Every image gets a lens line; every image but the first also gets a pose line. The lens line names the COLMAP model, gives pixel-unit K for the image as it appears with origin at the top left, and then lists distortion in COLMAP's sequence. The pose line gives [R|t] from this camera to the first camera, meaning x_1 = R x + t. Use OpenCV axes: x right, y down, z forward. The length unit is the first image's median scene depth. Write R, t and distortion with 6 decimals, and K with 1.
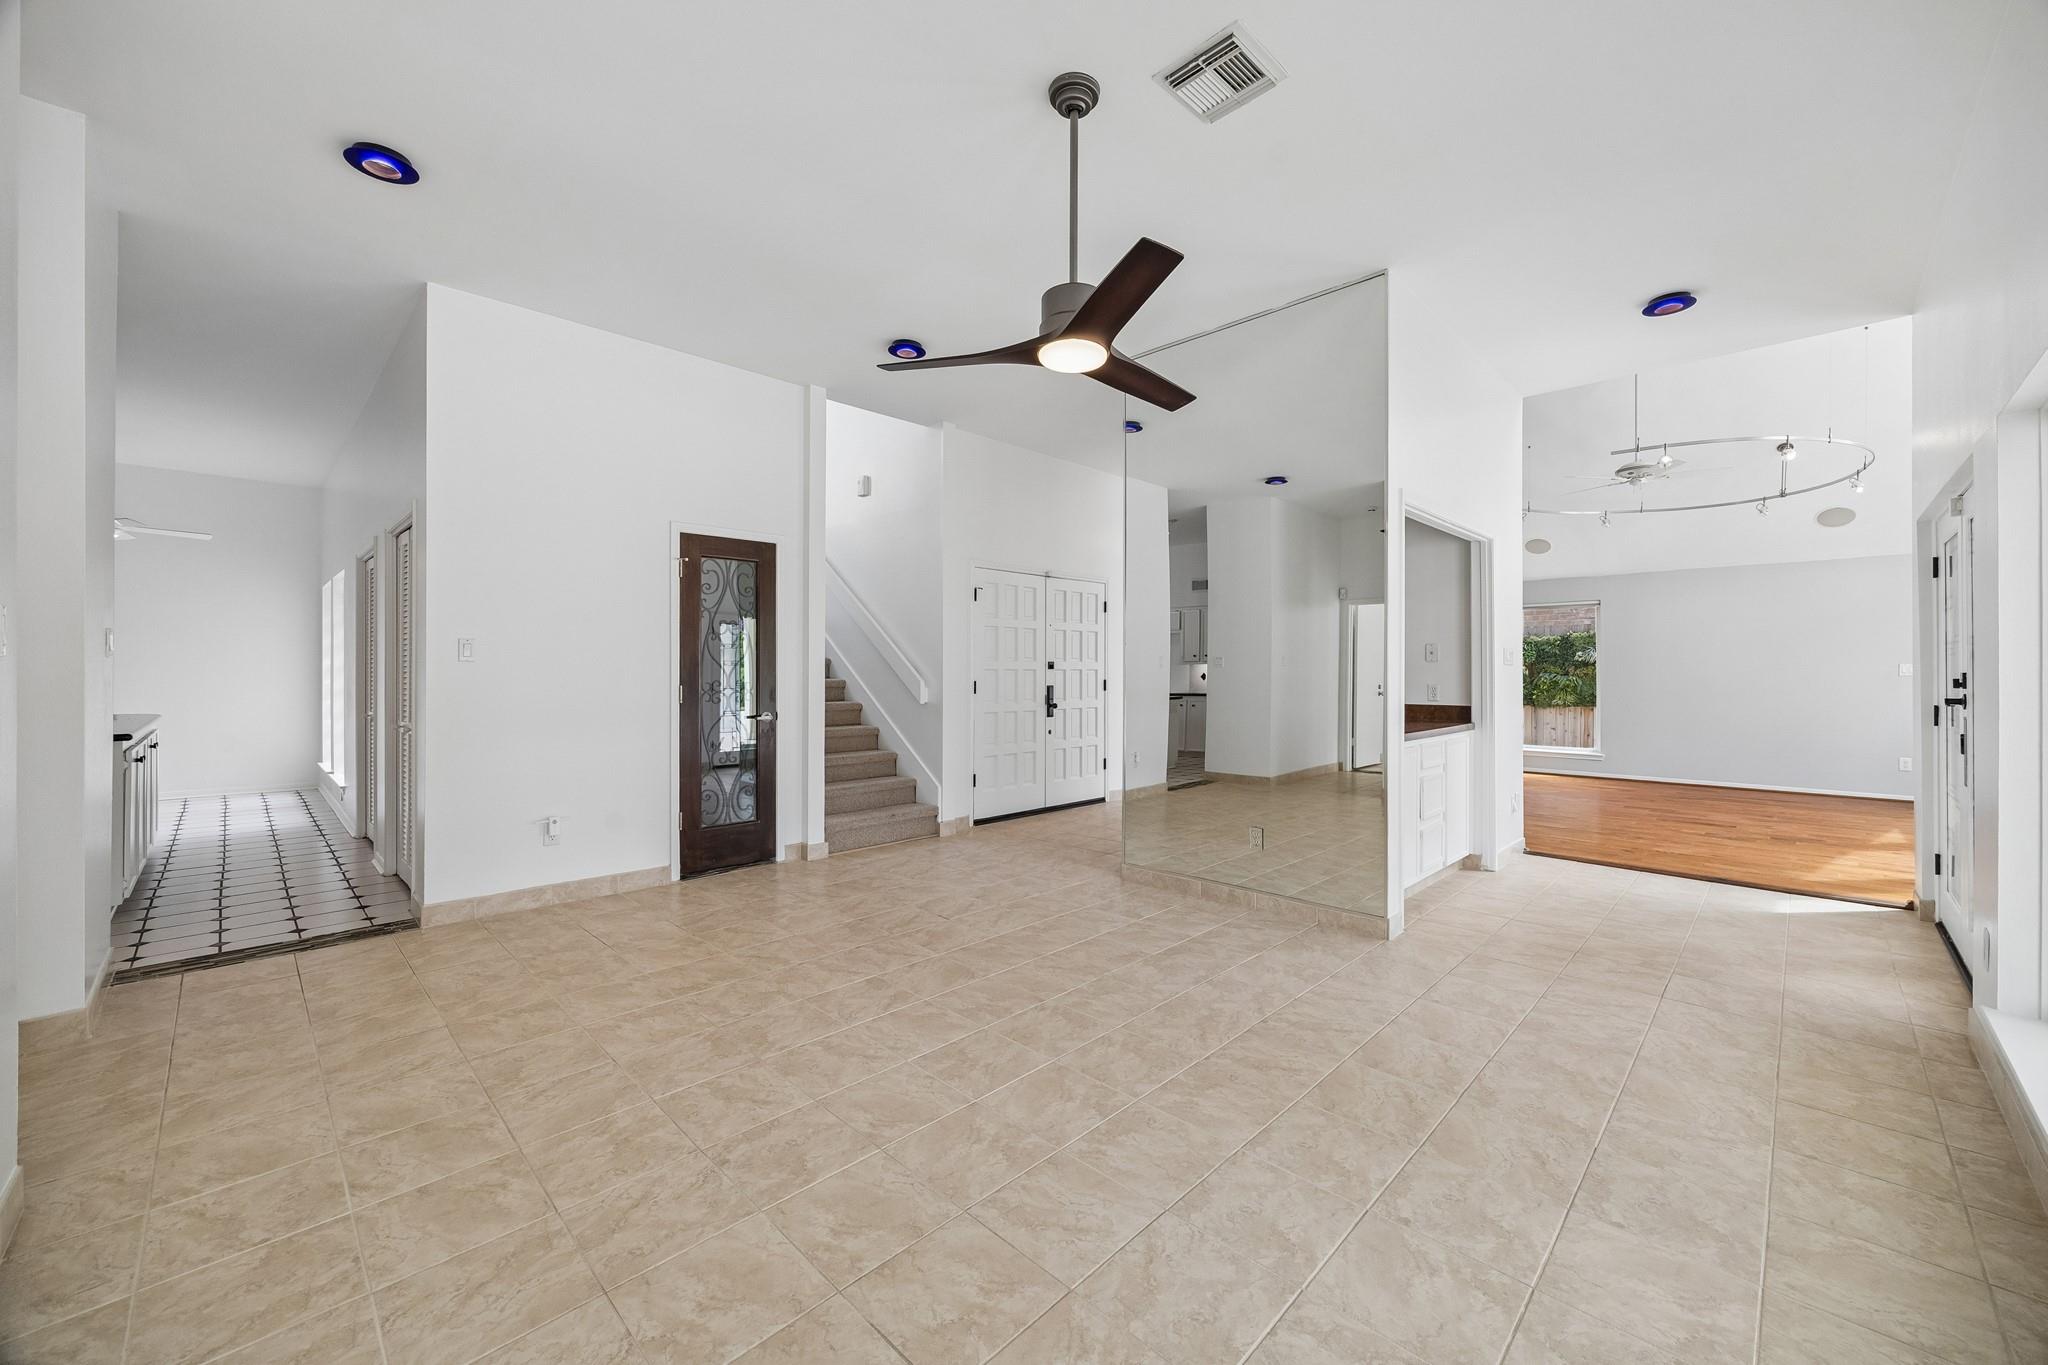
lens RADIAL K [[795.0, 0, 1026.6], [0, 795.0, 672.0], [0, 0, 1]] dist [-0.000446, 0.000068]
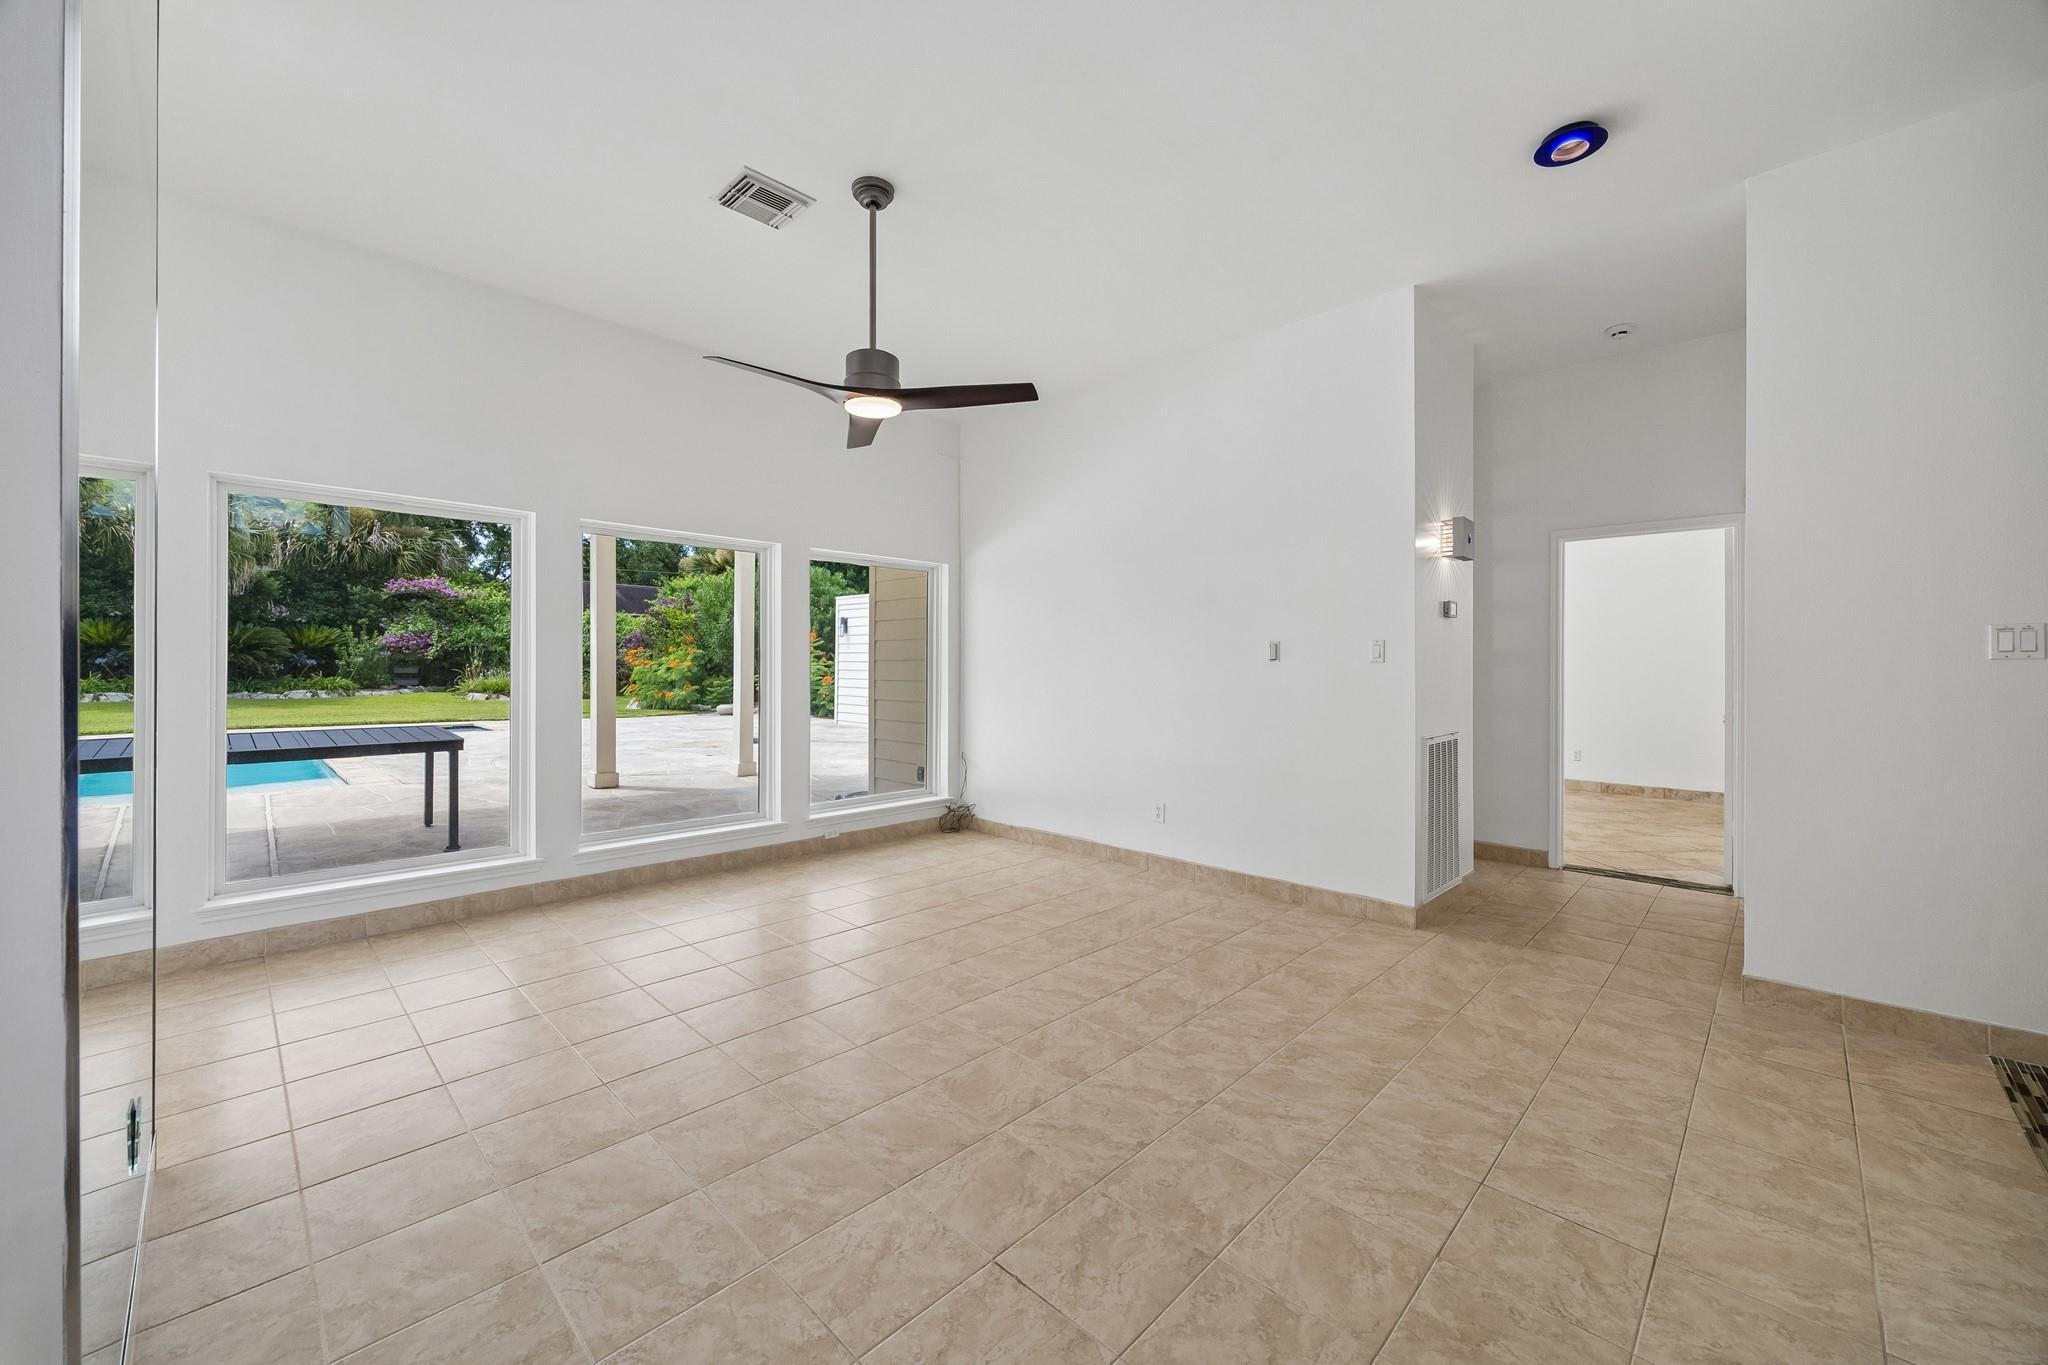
lens RADIAL K [[795.0, 0, 1025.0], [0, 795.0, 673.3], [0, 0, 1]] dist [-0.000446, 0.000068]
pose [[-0.999949, -0.009192, -0.004249, -0.136390], [-0.009236, 0.999902, 0.010478, -0.002448], [0.004152, 0.010516, -0.999936, 1.772082]]
